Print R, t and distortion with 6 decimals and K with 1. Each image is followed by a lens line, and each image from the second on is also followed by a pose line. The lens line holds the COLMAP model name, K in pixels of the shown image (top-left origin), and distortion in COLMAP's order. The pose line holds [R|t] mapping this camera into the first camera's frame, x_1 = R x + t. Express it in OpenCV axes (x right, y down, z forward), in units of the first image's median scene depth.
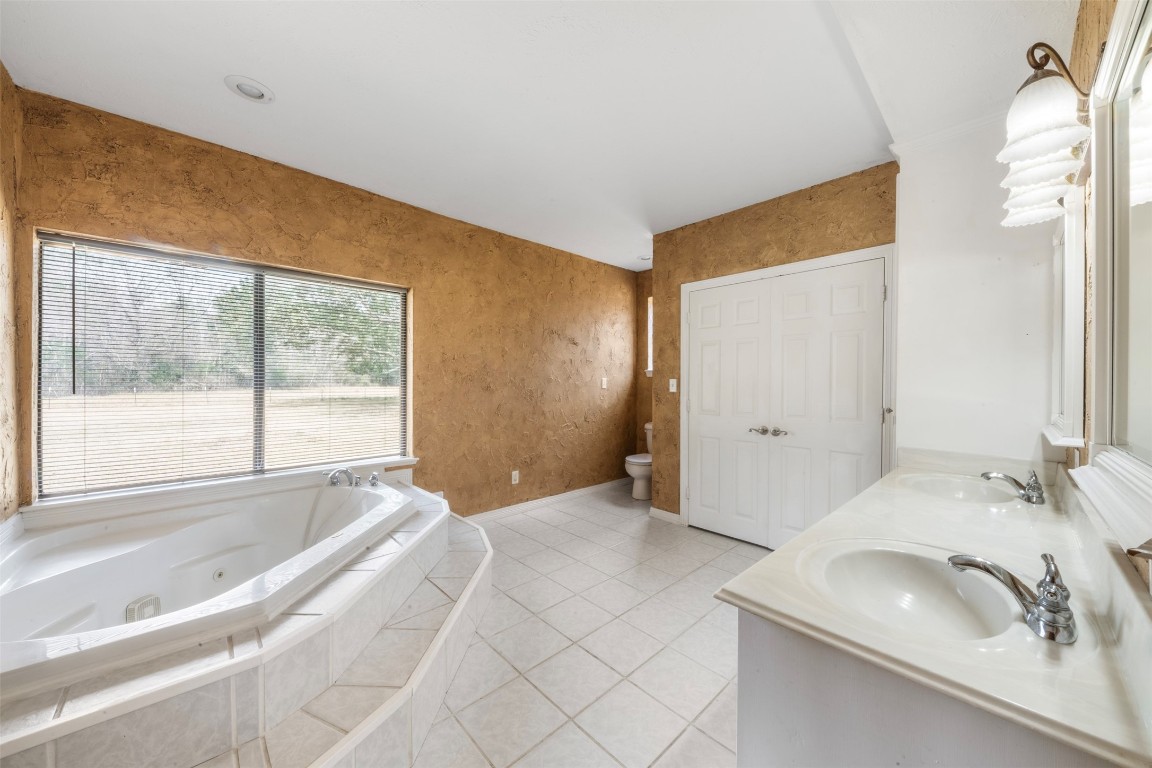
lens RADIAL K [[404.7, 0, 575.6], [0, 404.7, 385.4], [0, 0, 1]] dist [-0.005938, -0.000301]
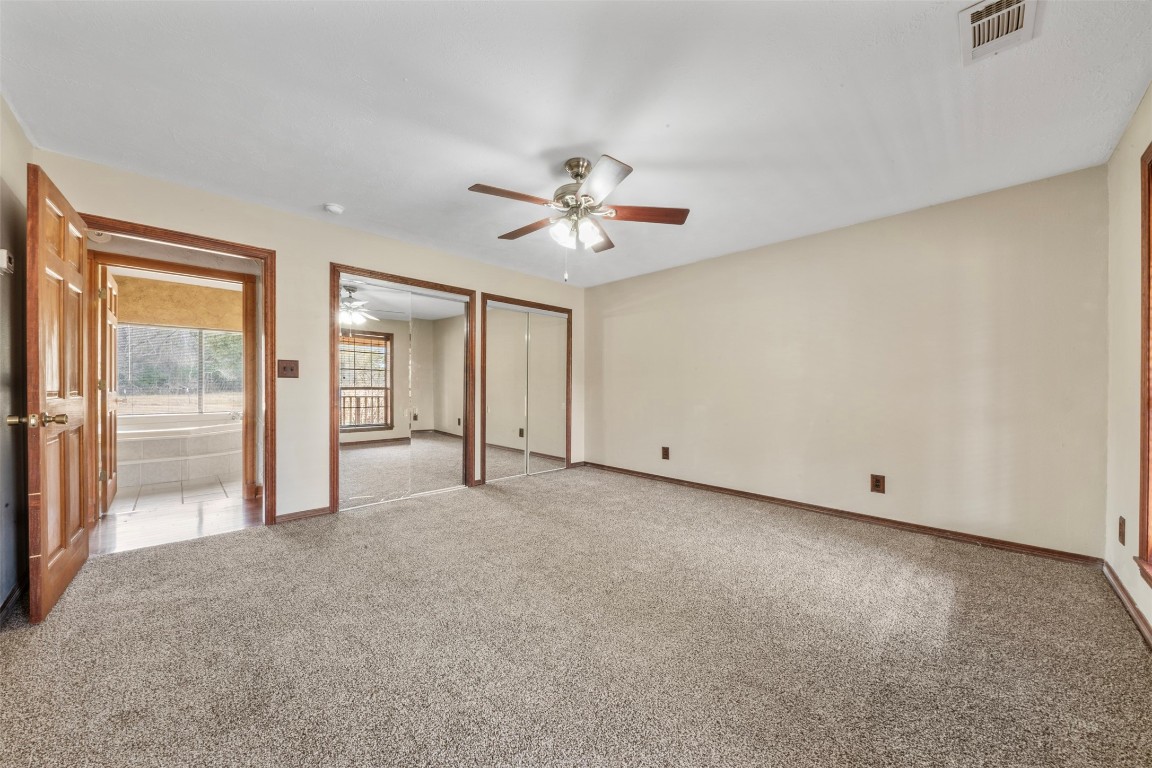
lens RADIAL K [[404.7, 0, 577.0], [0, 404.7, 391.7], [0, 0, 1]] dist [-0.005938, -0.000301]
pose [[0.999763, -0.000402, 0.021786, 1.460442], [0.000335, 0.999995, 0.003052, 0.079569], [-0.021787, -0.003044, 0.999758, -1.508111]]
